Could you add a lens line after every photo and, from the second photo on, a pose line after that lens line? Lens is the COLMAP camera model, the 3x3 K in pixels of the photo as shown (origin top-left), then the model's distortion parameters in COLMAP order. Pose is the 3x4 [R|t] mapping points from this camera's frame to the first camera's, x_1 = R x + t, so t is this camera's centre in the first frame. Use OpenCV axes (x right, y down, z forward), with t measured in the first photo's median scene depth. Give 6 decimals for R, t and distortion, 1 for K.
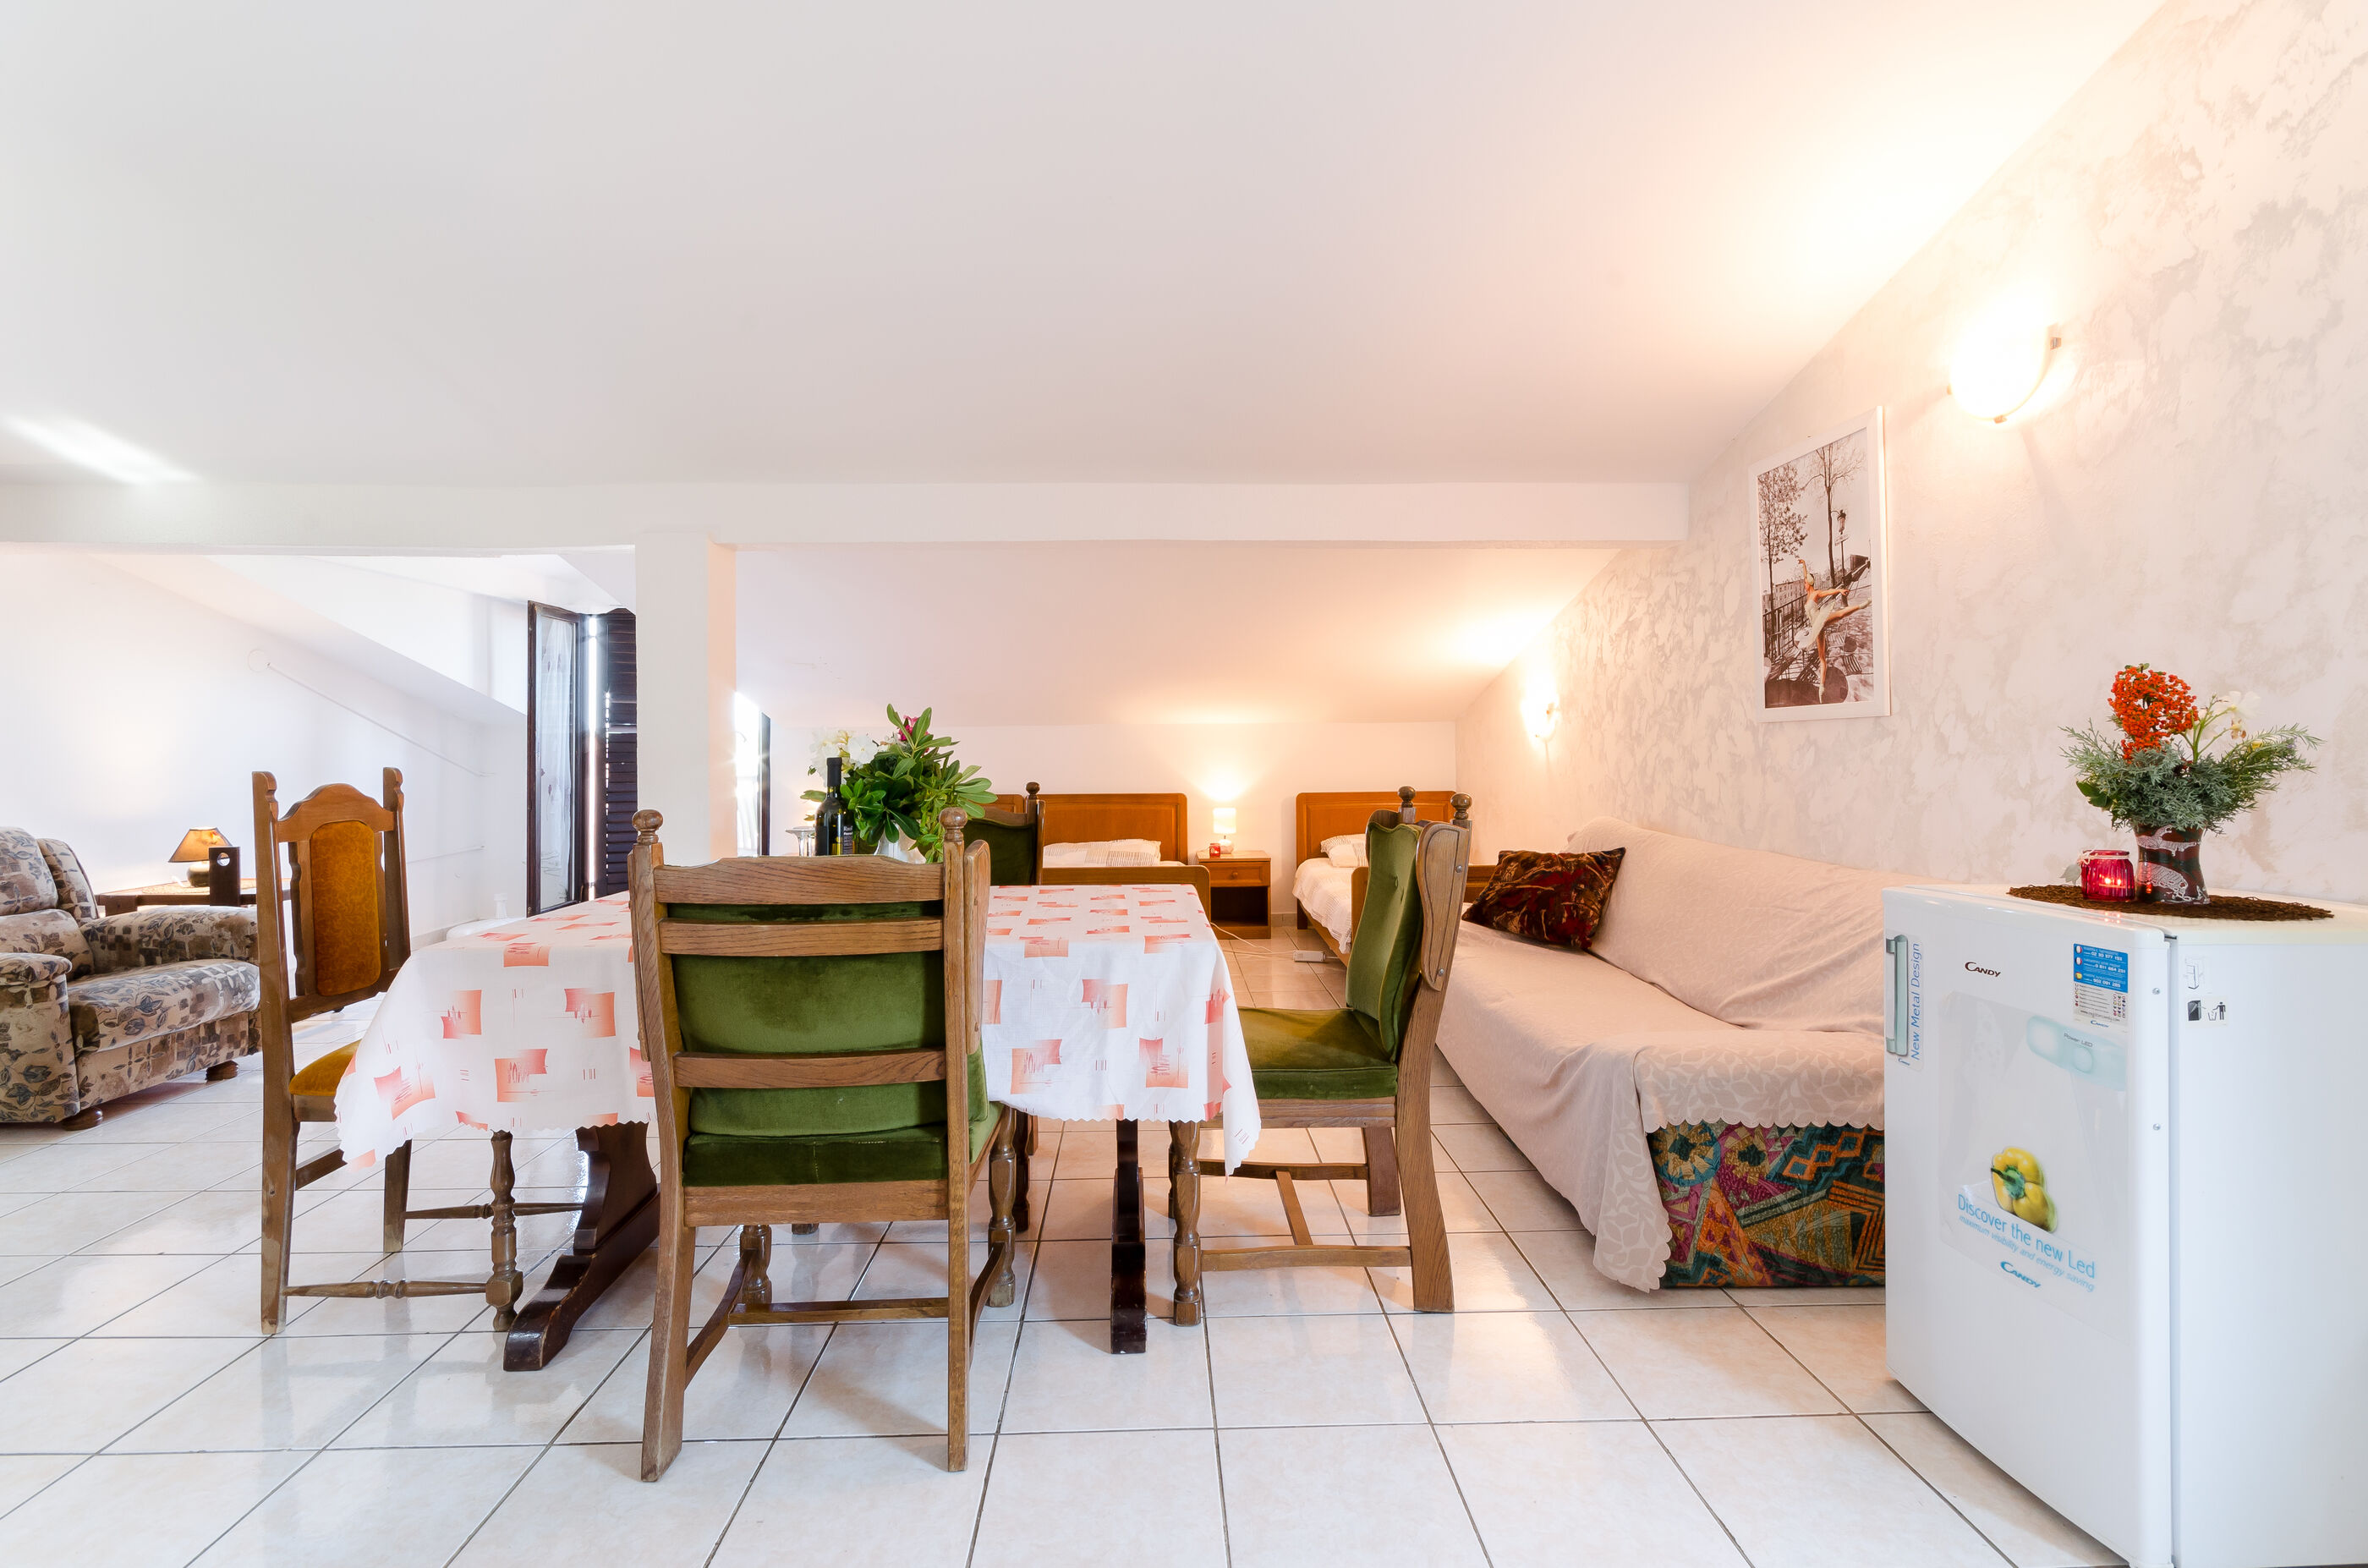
lens RADIAL K [[1085.5, 0, 1183.8], [0, 1085.5, 724.4], [0, 0, 1]] dist [-0.000134, -0.006175]
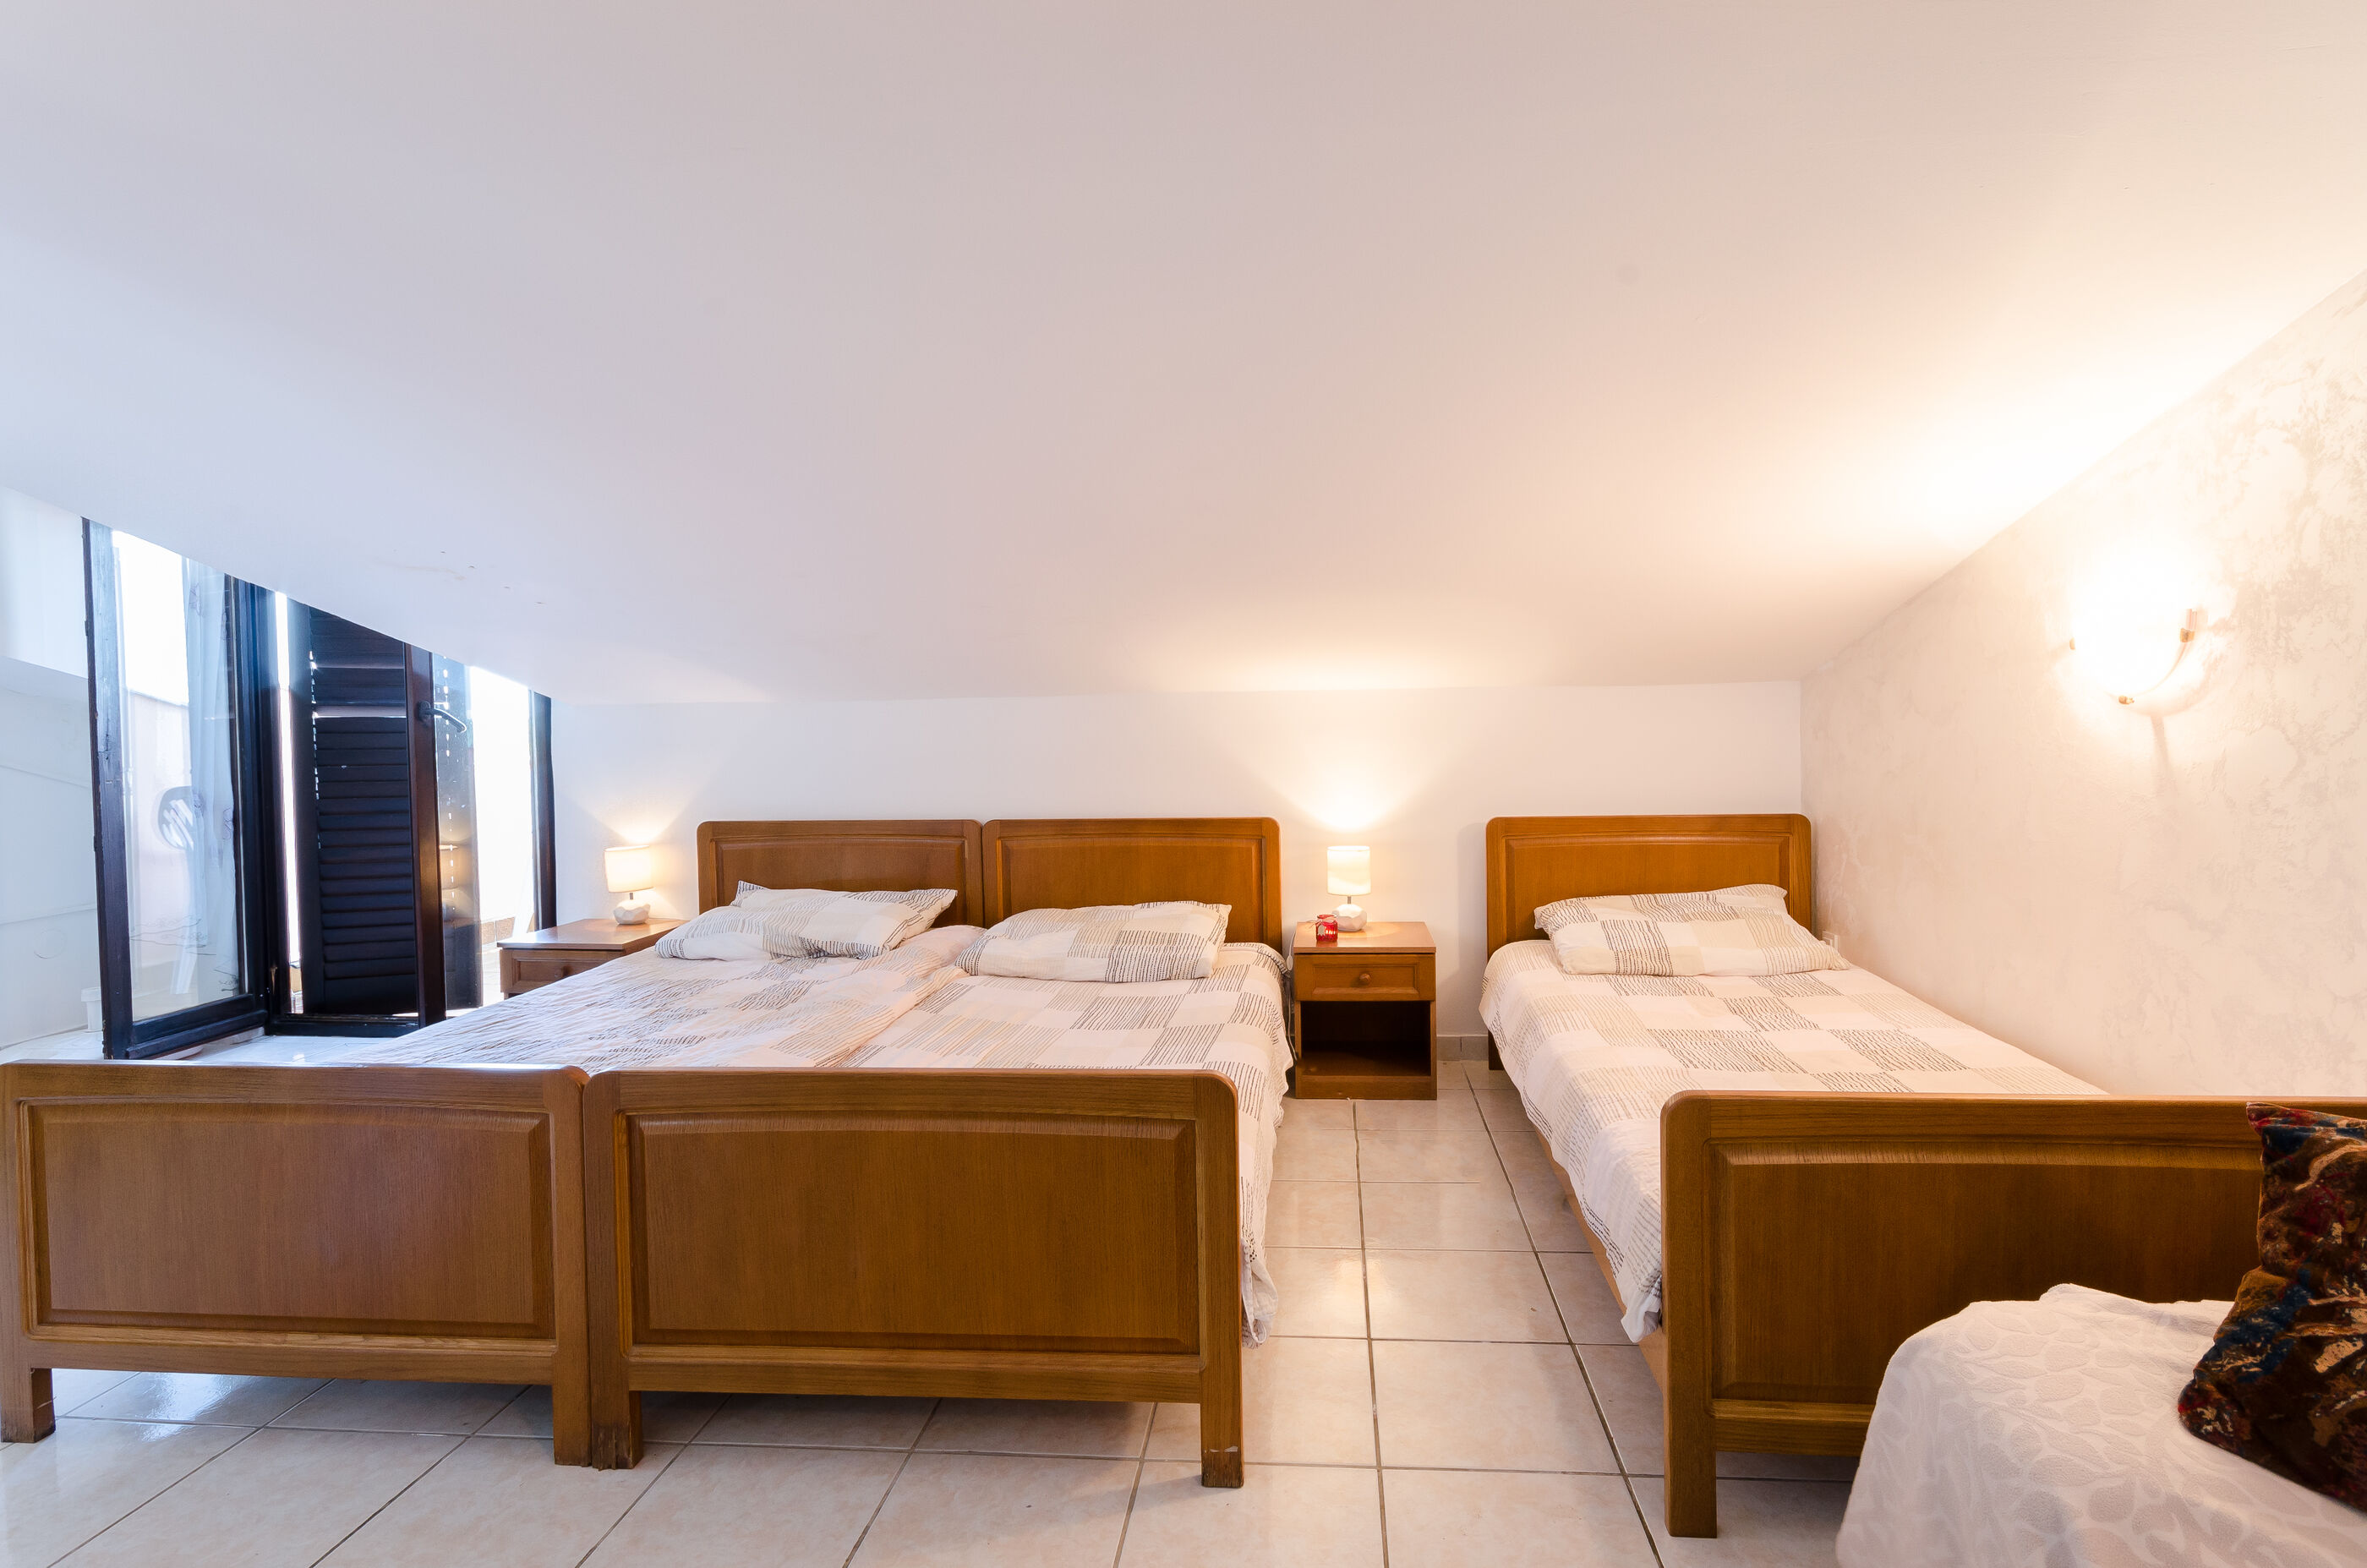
lens RADIAL K [[1164.5, 0, 1222.1], [0, 1164.5, 770.5], [0, 0, 1]] dist [0.000009, 0.001062]
pose [[0.994012, -0.002363, -0.109243, 0.083499], [0.008638, 0.998336, 0.057011, 0.015689], [0.108926, -0.057614, 0.992379, 0.937571]]
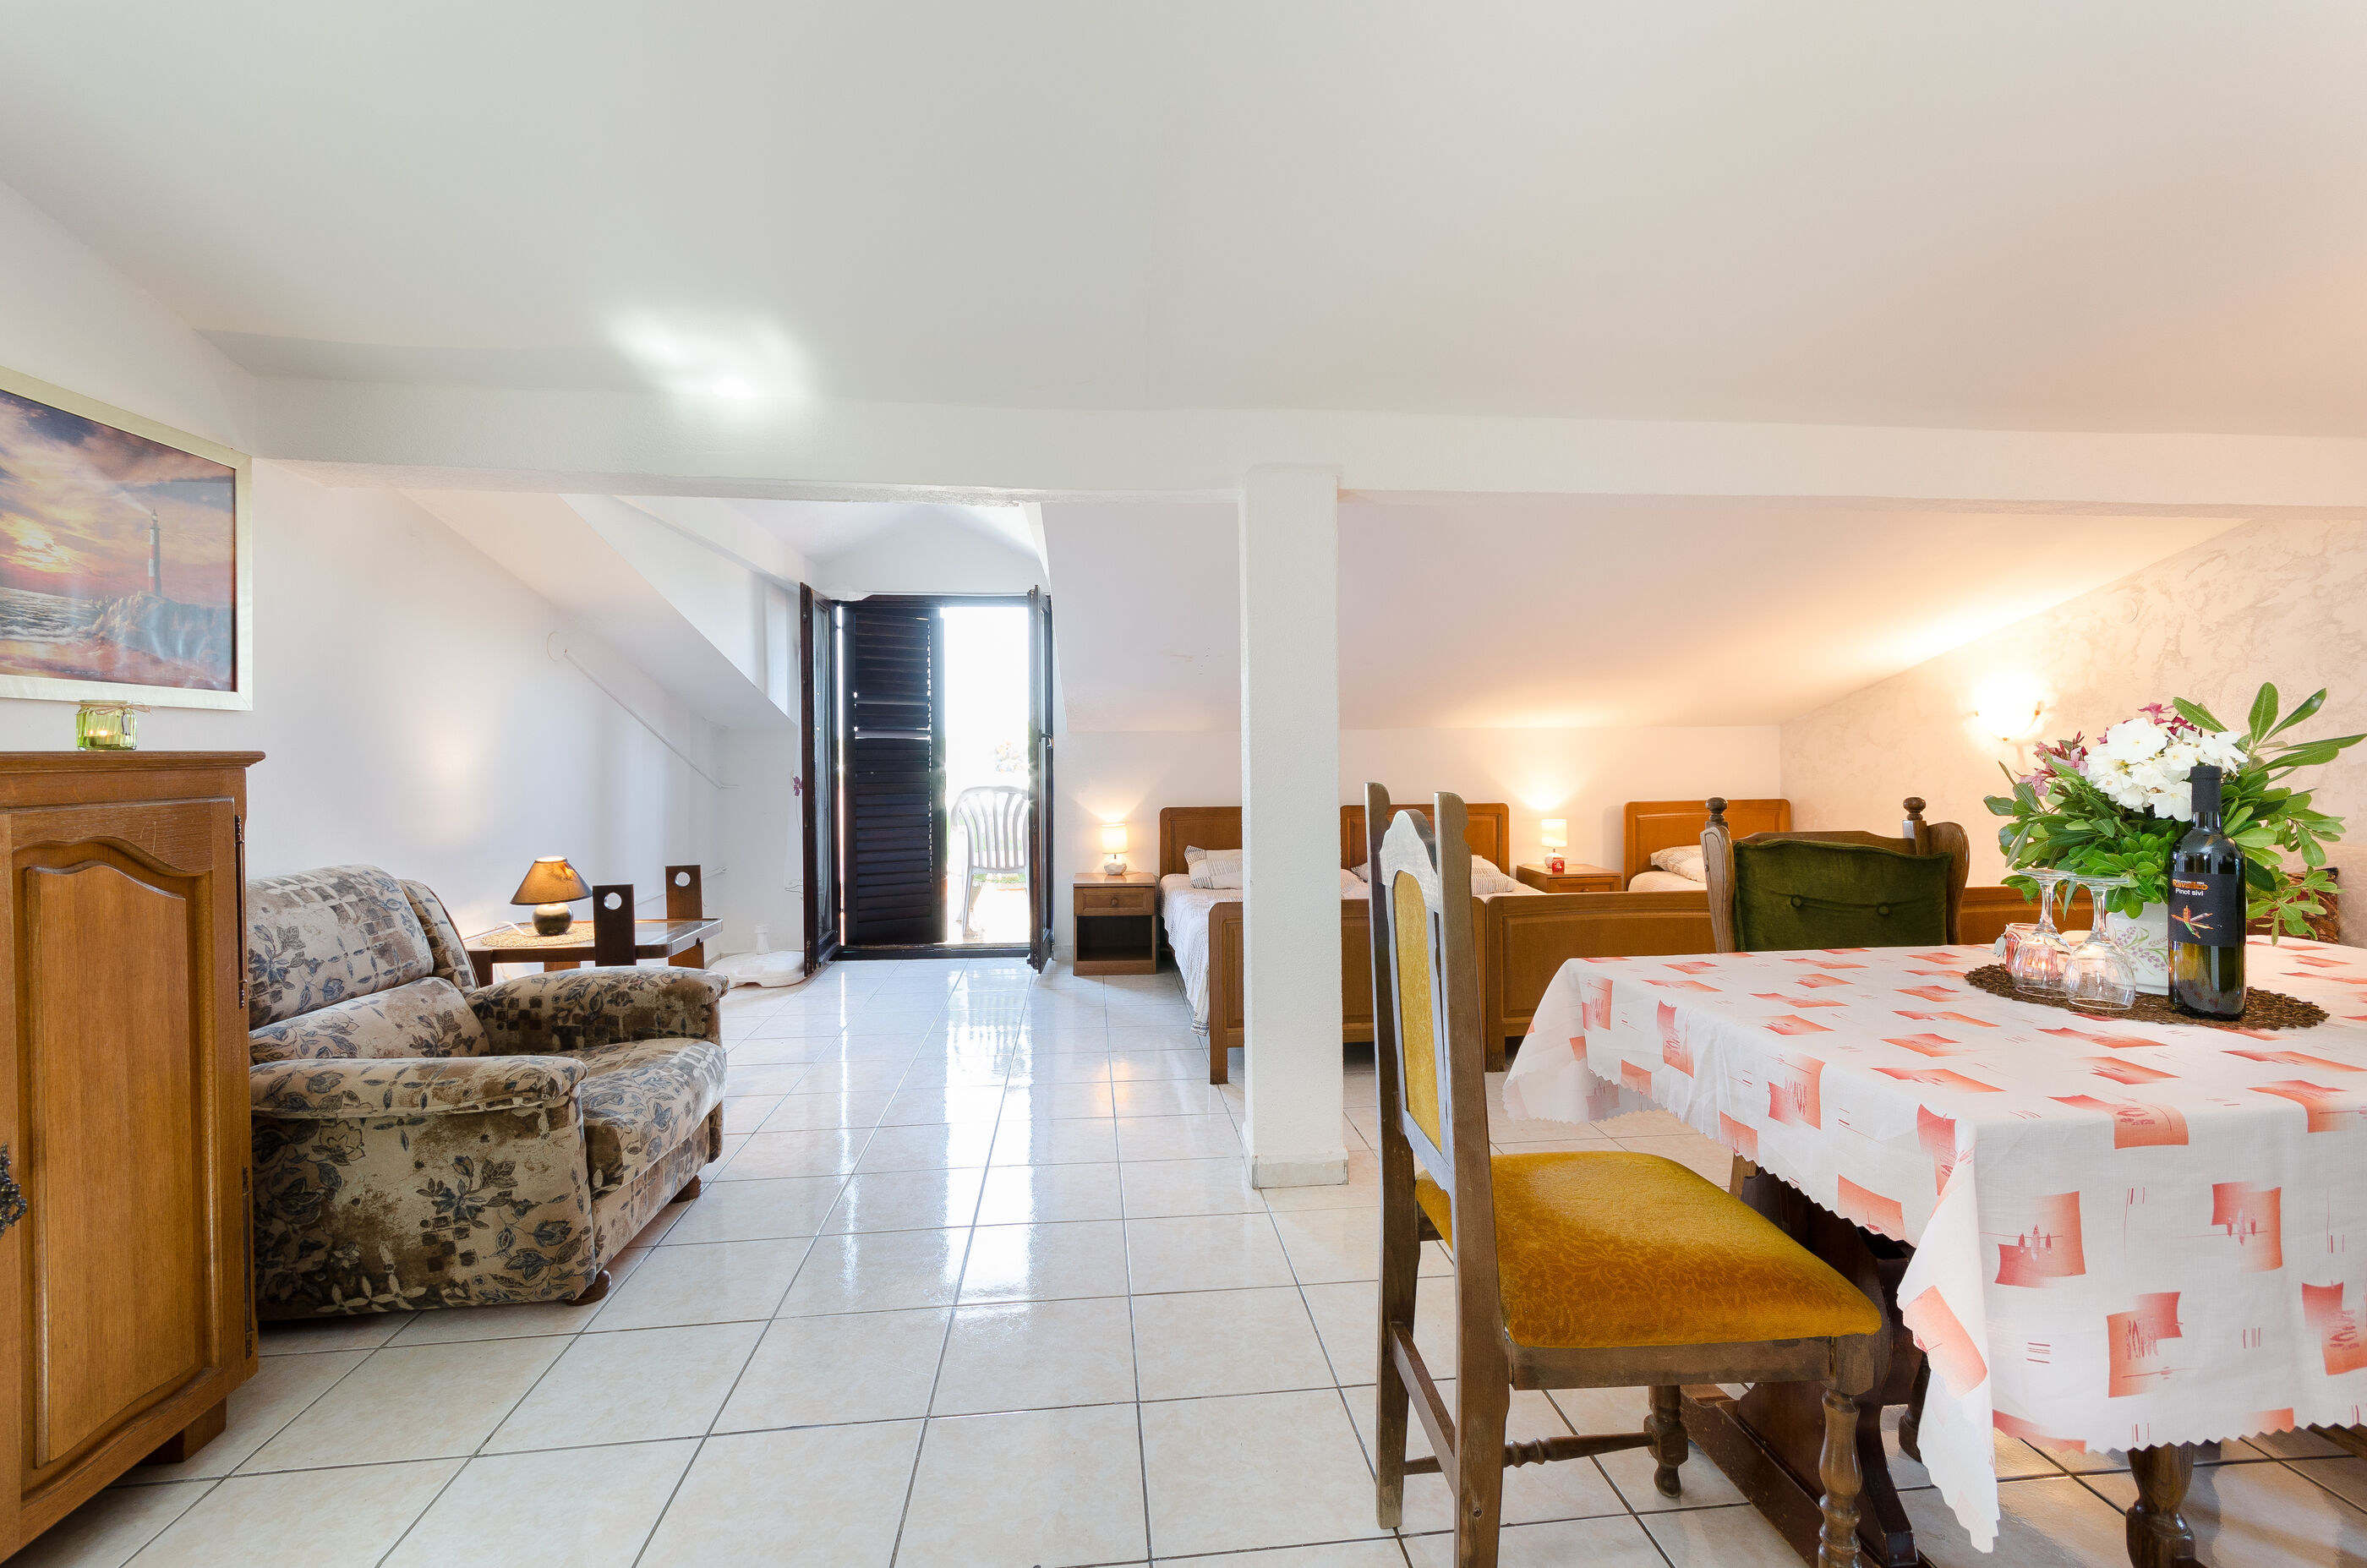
lens RADIAL K [[1040.1, 0, 1207.9], [0, 1040.1, 752.1], [0, 0, 1]] dist [0.002150, 0.000872]
pose [[0.996648, -0.001888, 0.081786, -0.711158], [0.000367, 0.999827, 0.018614, 0.008560], [-0.081807, -0.018522, 0.996476, 0.316041]]
